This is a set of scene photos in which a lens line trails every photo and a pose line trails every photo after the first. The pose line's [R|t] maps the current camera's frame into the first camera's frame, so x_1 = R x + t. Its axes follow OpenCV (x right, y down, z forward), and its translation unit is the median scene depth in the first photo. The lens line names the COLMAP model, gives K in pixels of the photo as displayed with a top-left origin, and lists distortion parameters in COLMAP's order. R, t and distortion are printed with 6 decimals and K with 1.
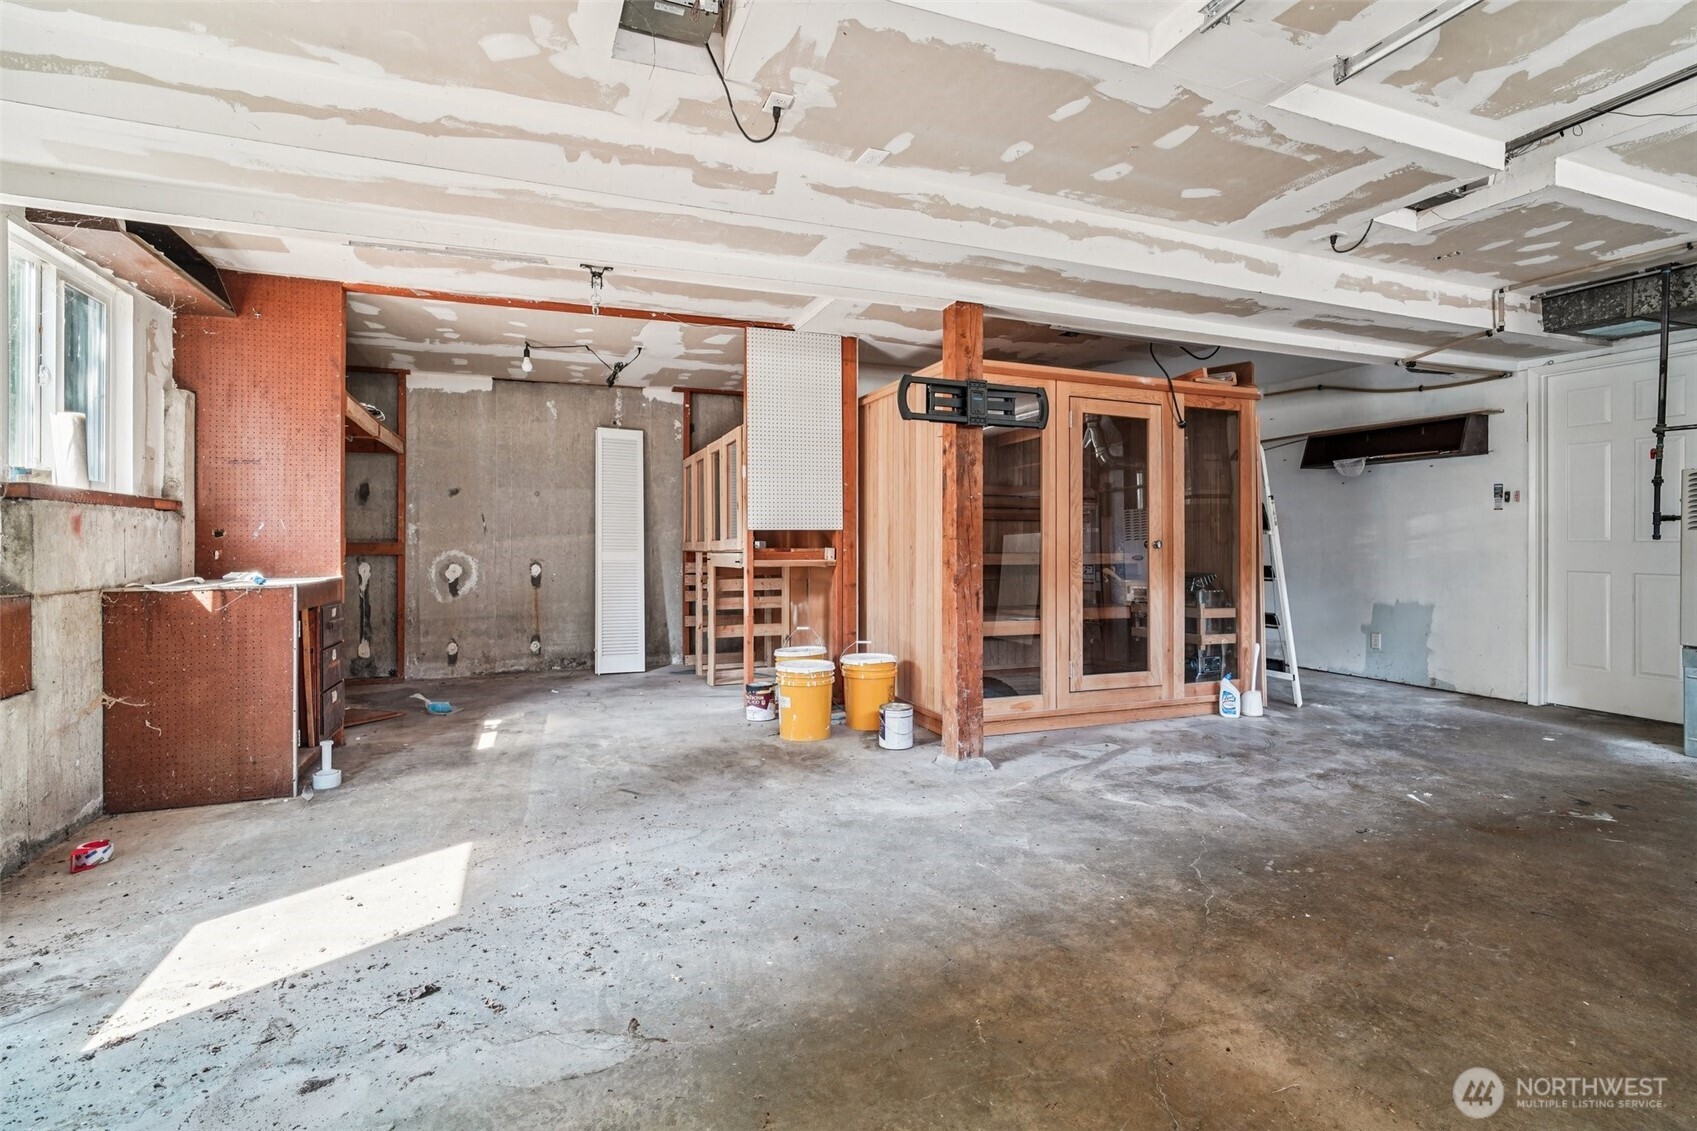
lens RADIAL K [[807.2, 0, 855.0], [0, 807.2, 553.4], [0, 0, 1]] dist [-0.016102, 0.008125]
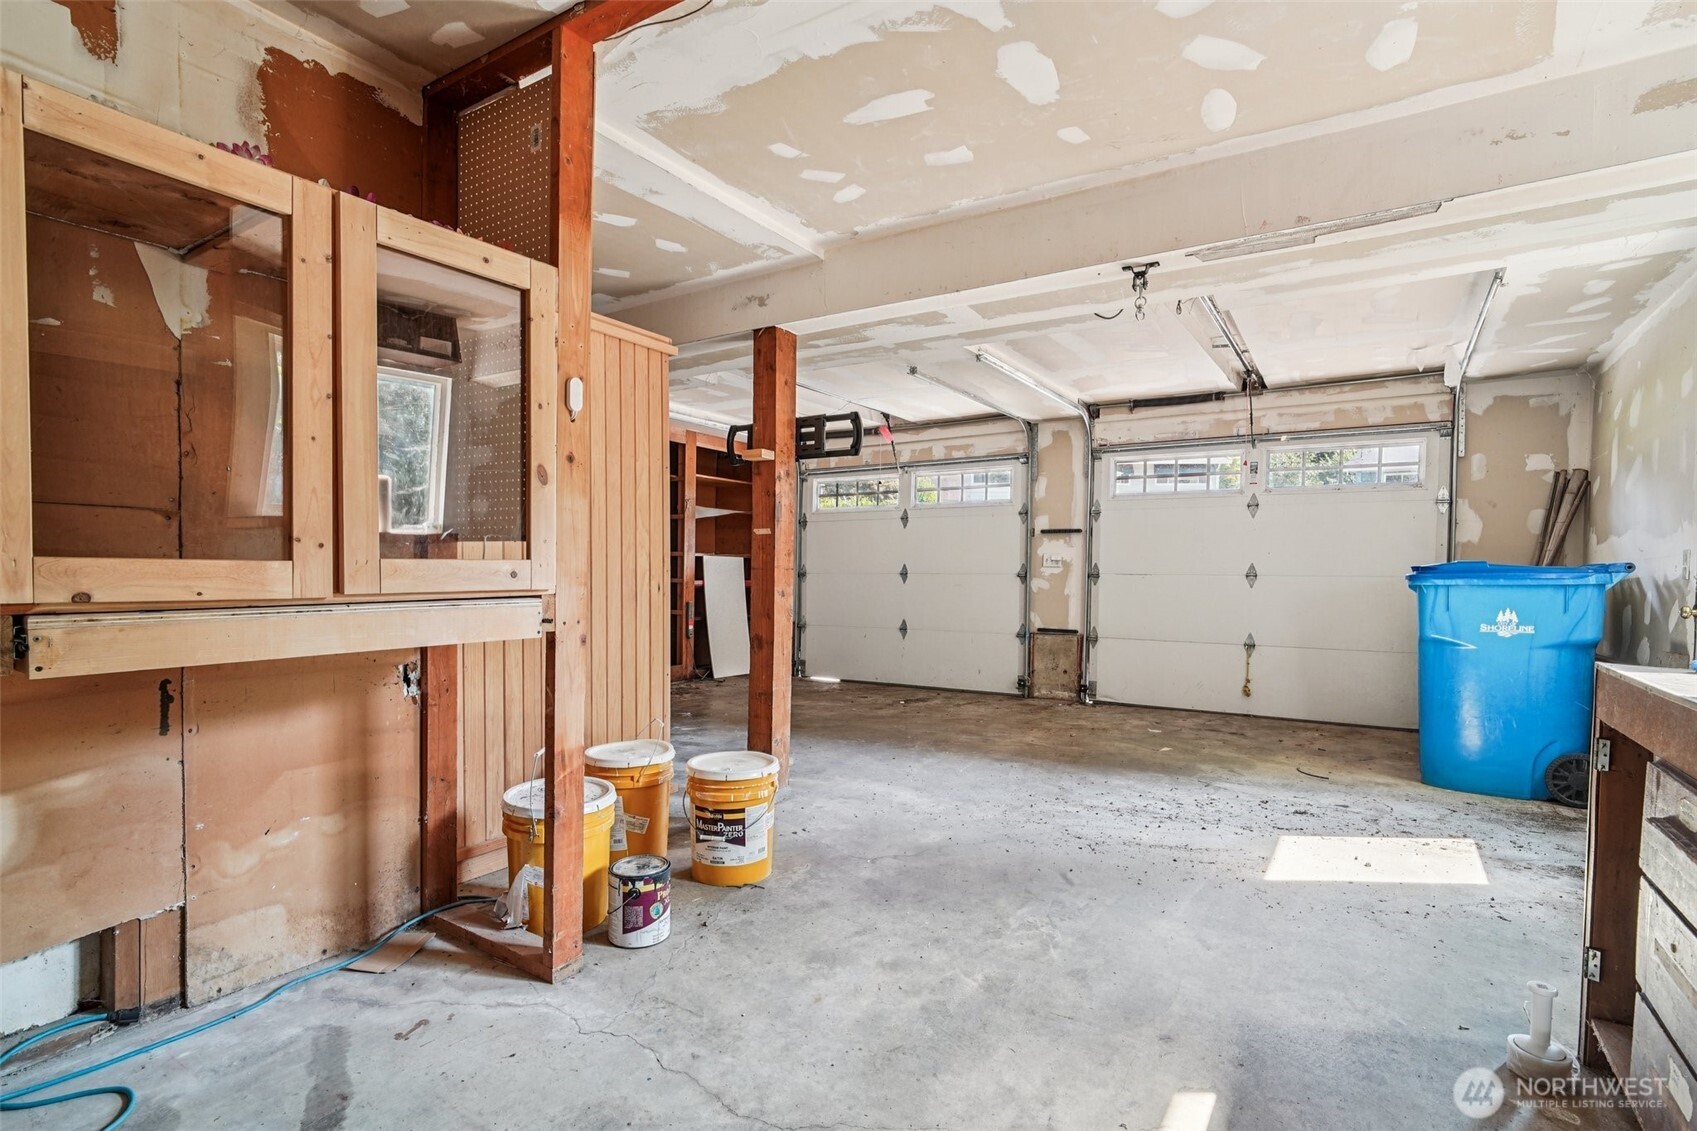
lens RADIAL K [[807.2, 0, 855.0], [0, 807.2, 553.4], [0, 0, 1]] dist [-0.016102, 0.008125]
pose [[-0.575227, 0.009581, 0.817937, -1.200877], [-0.004043, 0.999886, -0.014555, -0.038039], [-0.817984, -0.011680, -0.575123, 2.385749]]
